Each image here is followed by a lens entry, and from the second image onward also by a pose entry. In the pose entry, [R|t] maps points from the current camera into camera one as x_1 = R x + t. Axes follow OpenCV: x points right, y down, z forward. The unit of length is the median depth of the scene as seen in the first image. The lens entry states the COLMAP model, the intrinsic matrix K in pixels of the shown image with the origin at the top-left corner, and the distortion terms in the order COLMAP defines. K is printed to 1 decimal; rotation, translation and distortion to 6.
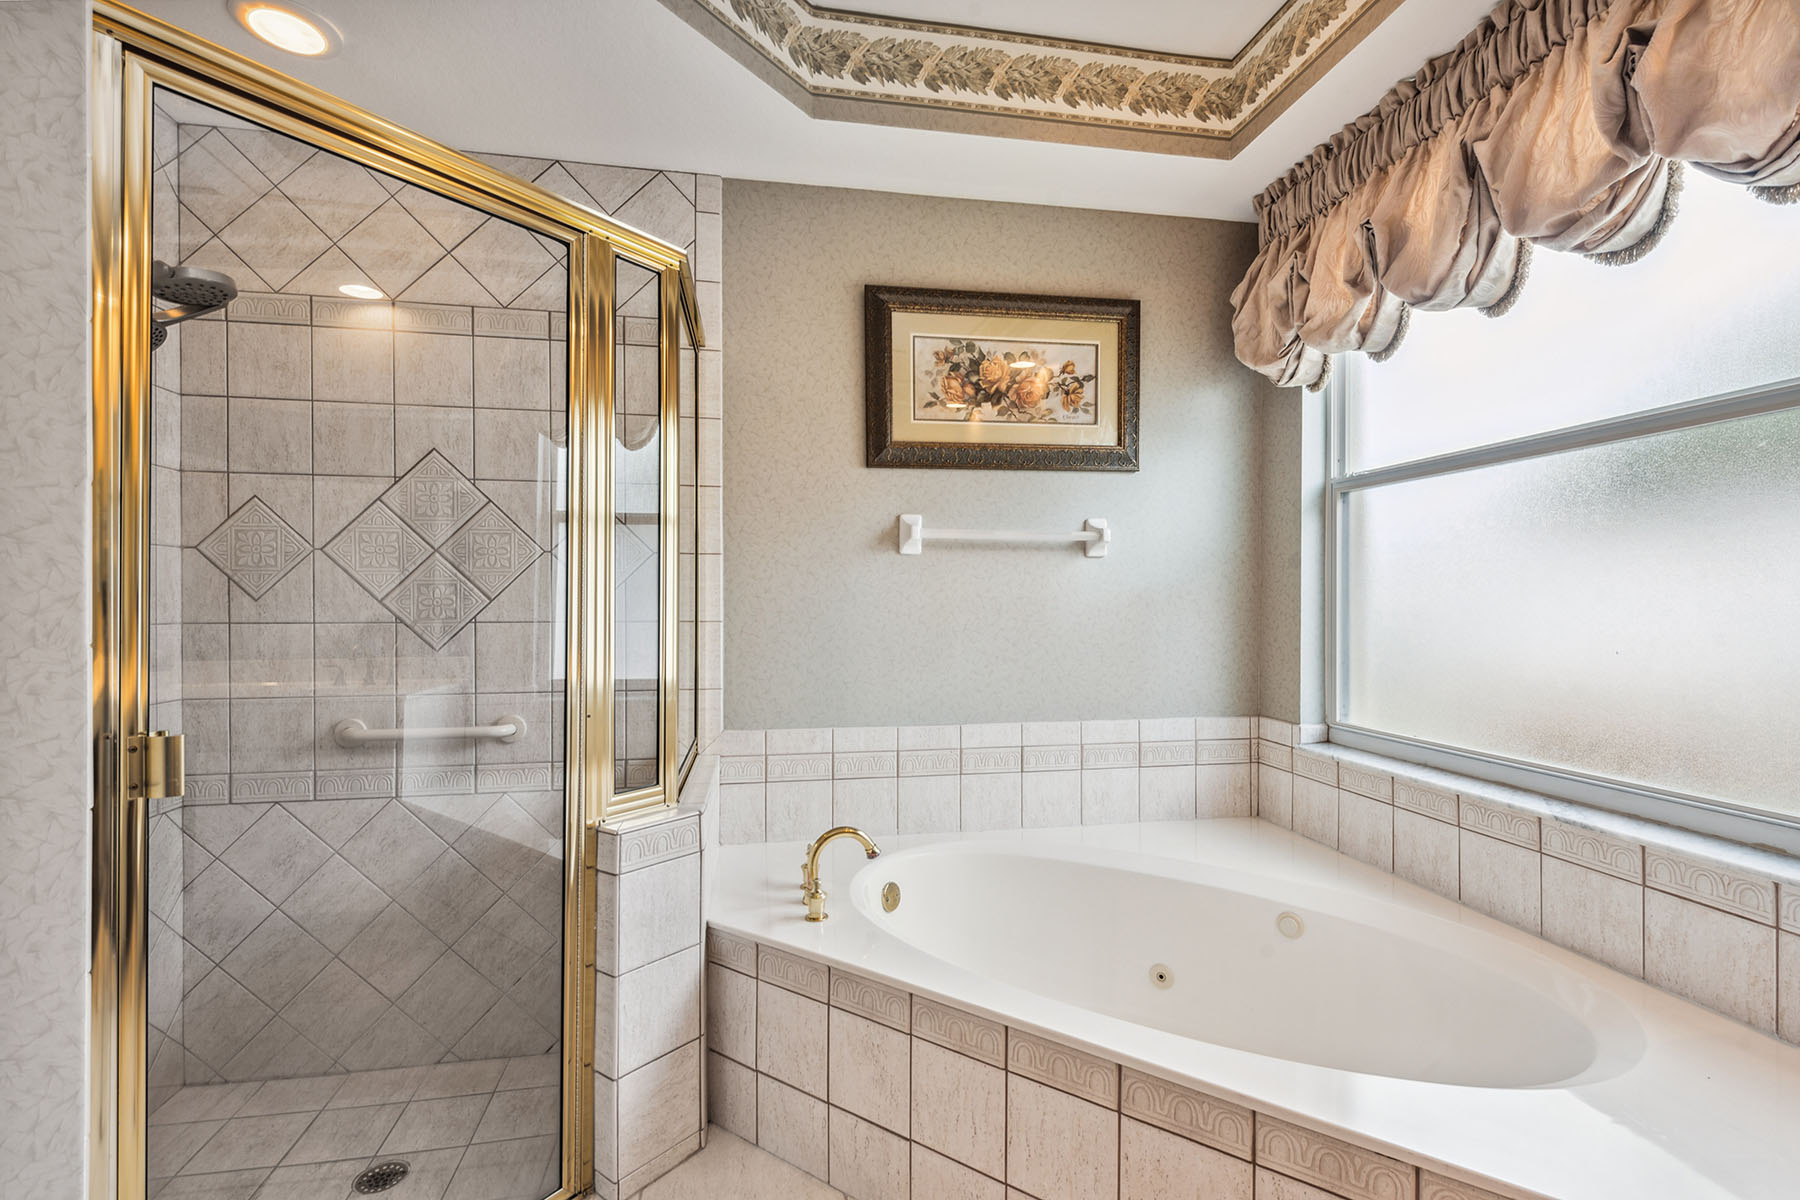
lens RADIAL K [[776.6, 0, 900.0], [0, 776.6, 600.0], [0, 0, 1]] dist [0.002596, 0.000381]
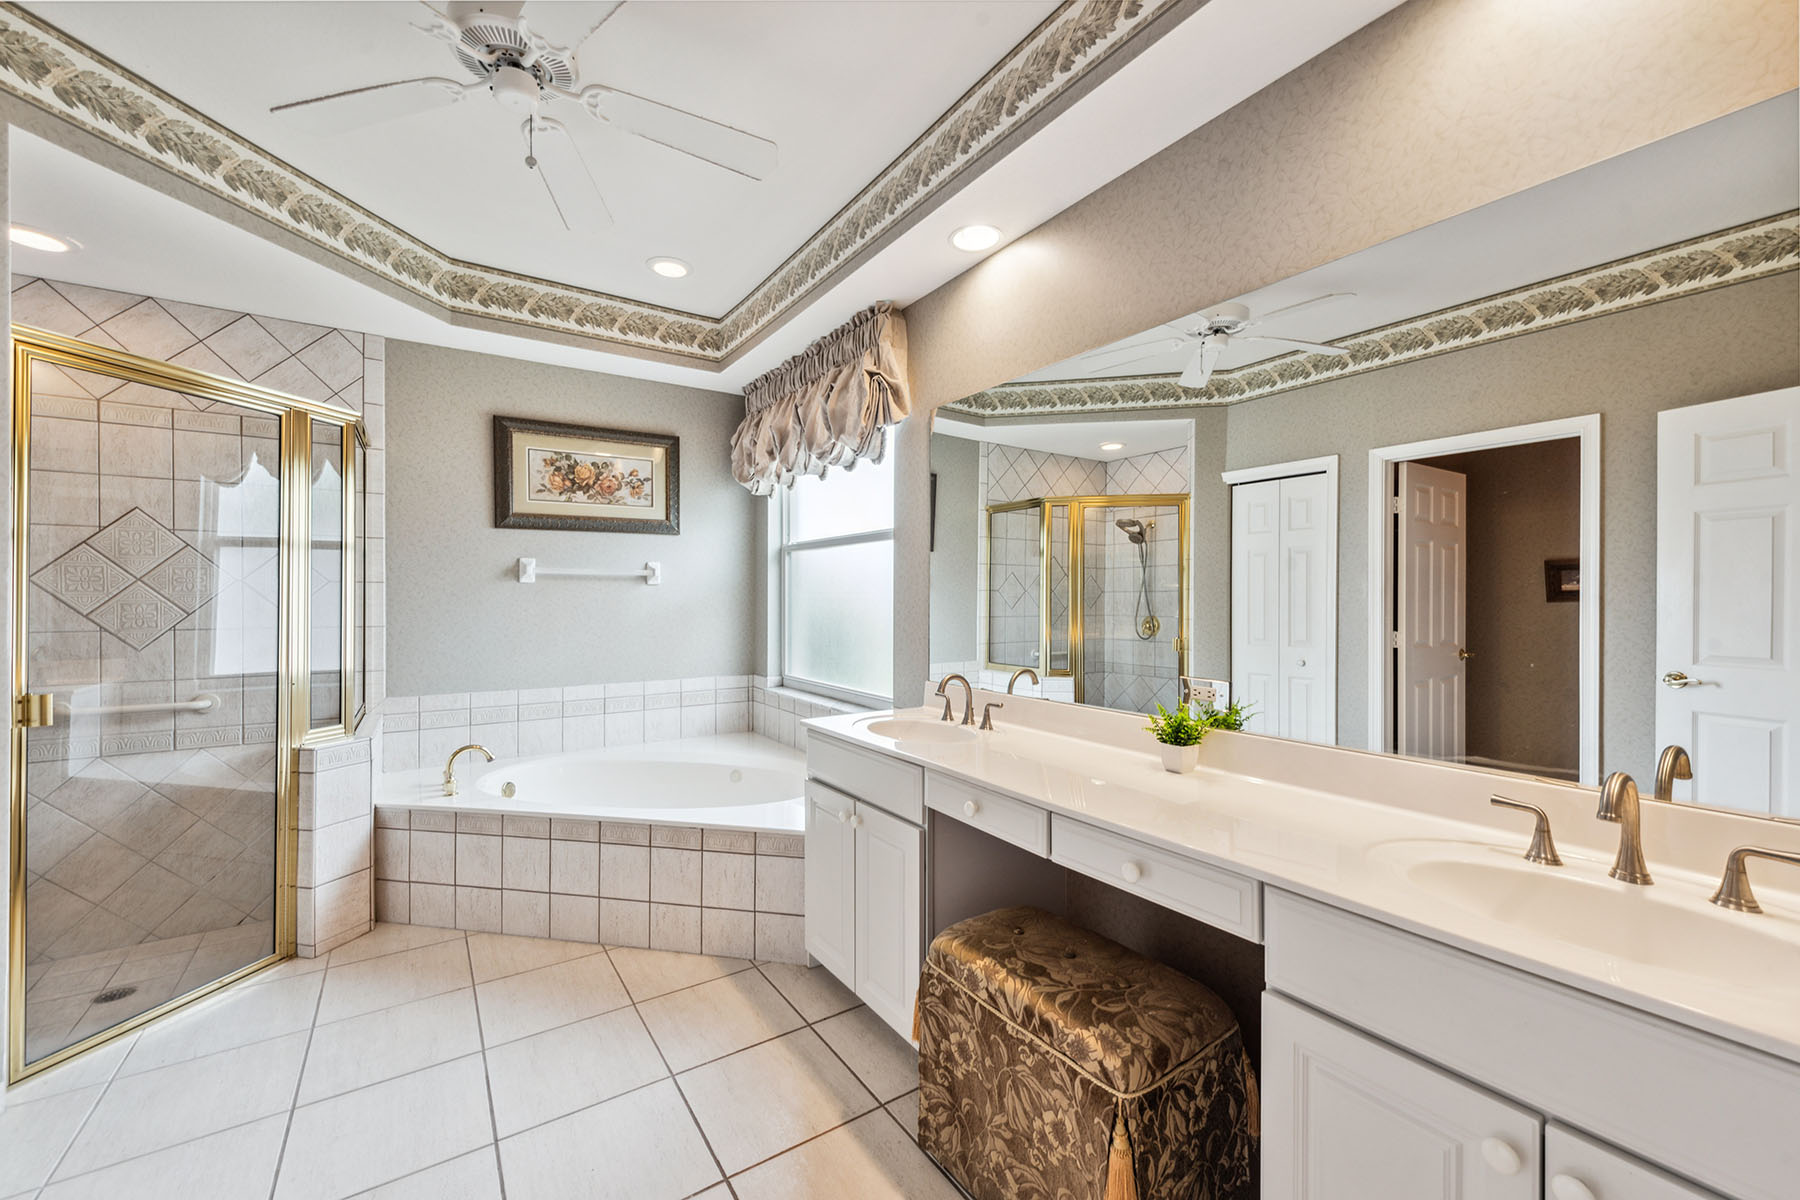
lens RADIAL K [[699.4, 0, 903.0], [0, 699.4, 597.8], [0, 0, 1]] dist [0.008525, -0.003540]
pose [[0.914362, 0.000921, 0.404897, 0.149956], [-0.002701, 0.999989, 0.003825, -0.037954], [-0.404889, -0.004591, 0.914354, -0.701970]]
